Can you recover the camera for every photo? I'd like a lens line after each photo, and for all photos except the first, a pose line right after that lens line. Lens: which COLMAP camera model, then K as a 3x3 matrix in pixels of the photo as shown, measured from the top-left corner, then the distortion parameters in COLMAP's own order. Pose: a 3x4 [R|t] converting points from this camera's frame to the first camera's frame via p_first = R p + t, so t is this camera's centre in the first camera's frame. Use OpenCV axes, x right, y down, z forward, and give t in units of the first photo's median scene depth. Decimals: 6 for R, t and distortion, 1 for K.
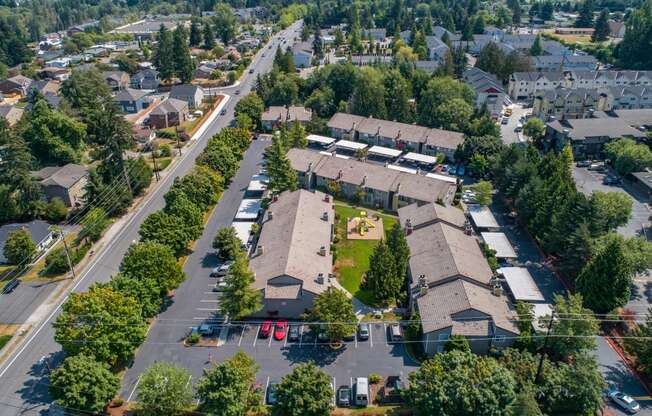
lens RADIAL K [[493.7, 0, 326.0], [0, 493.7, 208.0], [0, 0, 1]] dist [-0.005357, -0.000337]
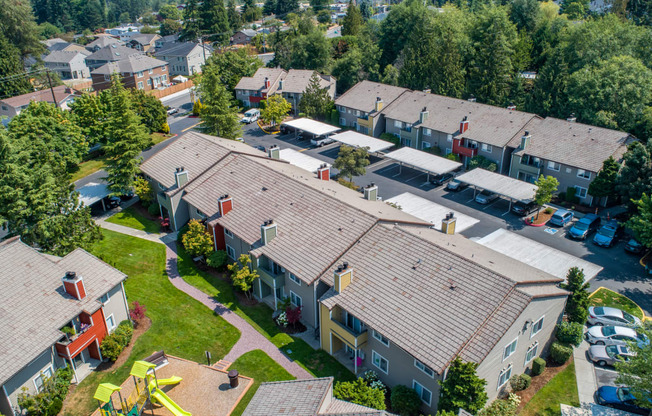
lens RADIAL K [[493.7, 0, 326.0], [0, 493.7, 208.0], [0, 0, 1]] dist [-0.005357, -0.000337]
pose [[0.951437, 0.119950, -0.283514, 0.170042], [-0.124846, 0.992176, 0.000807, -0.063642], [0.281392, 0.034628, 0.958968, 0.564406]]
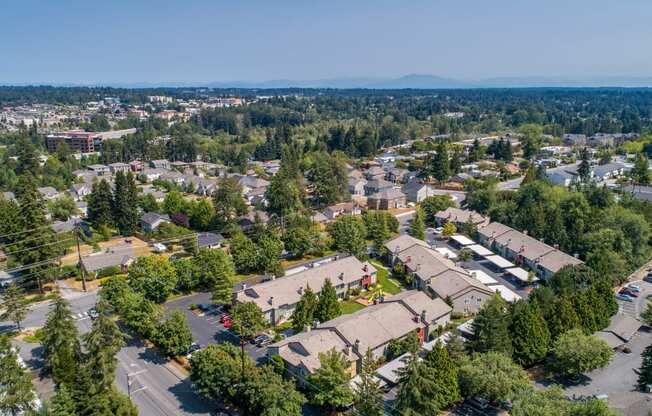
lens RADIAL K [[493.7, 0, 326.0], [0, 493.7, 208.0], [0, 0, 1]] dist [-0.005357, -0.000337]
pose [[0.697697, 0.168347, -0.696332, 0.557920], [-0.320479, 0.942659, -0.093208, -0.011179], [0.640713, 0.288190, 0.711642, 0.030547]]
